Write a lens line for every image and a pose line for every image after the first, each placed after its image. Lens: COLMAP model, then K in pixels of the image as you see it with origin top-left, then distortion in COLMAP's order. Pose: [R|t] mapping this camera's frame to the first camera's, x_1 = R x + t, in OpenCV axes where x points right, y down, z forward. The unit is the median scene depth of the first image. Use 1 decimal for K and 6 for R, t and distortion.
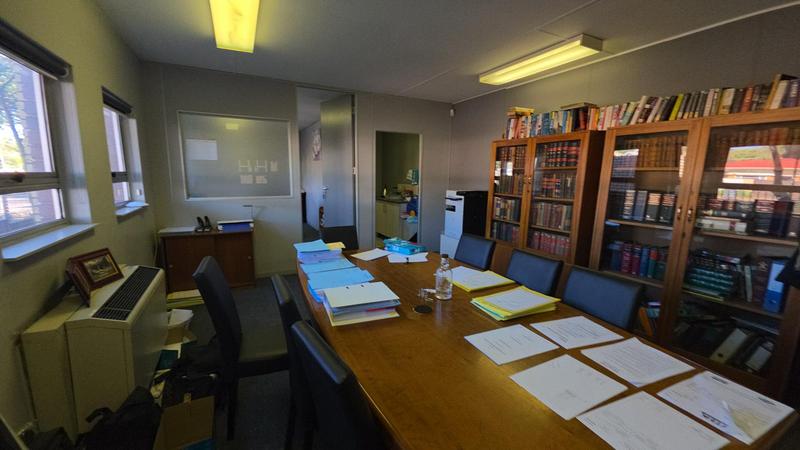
lens RADIAL K [[318.0, 0, 394.5], [0, 318.0, 223.9], [0, 0, 1]] dist [0.012305, -0.006297]
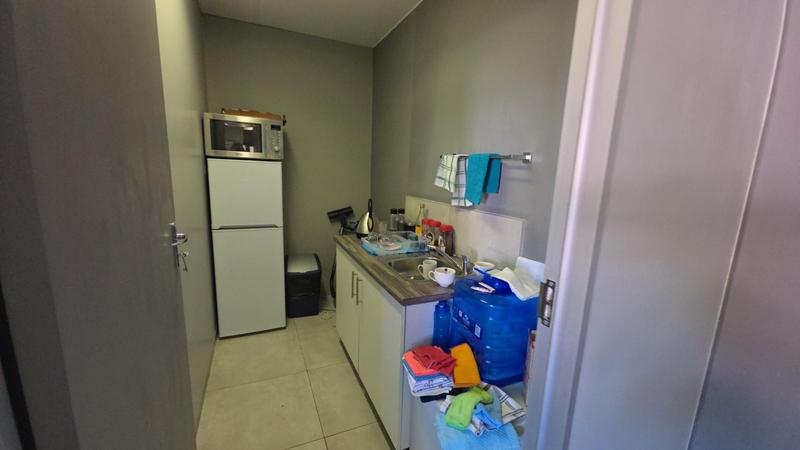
lens RADIAL K [[318.0, 0, 400.1], [0, 318.0, 226.4], [0, 0, 1]] dist [0.012305, -0.006297]
pose [[0.998672, 0.030829, -0.041266, 0.054938], [-0.029832, 0.999253, 0.024558, -0.307828], [0.041993, -0.023295, 0.998846, 1.961906]]
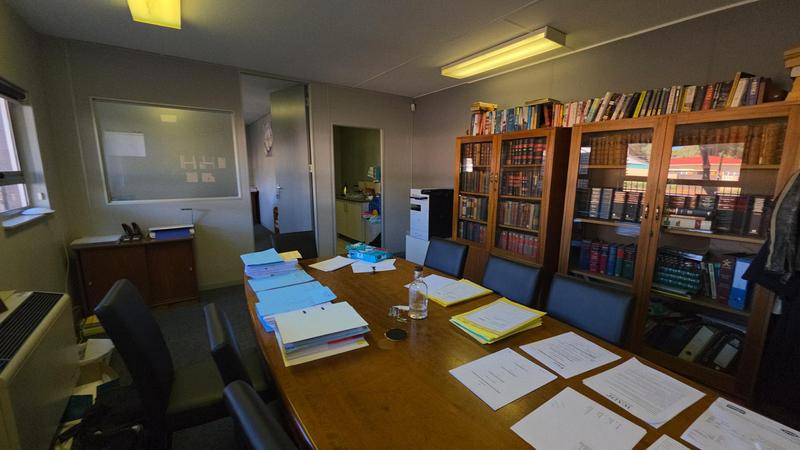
lens RADIAL K [[318.0, 0, 402.7], [0, 318.0, 232.2], [0, 0, 1]] dist [0.012305, -0.006297]
pose [[0.988941, -0.033067, 0.144575, -0.004586], [0.027875, 0.998897, 0.037795, -0.020162], [-0.145665, -0.033347, 0.988772, 0.087802]]
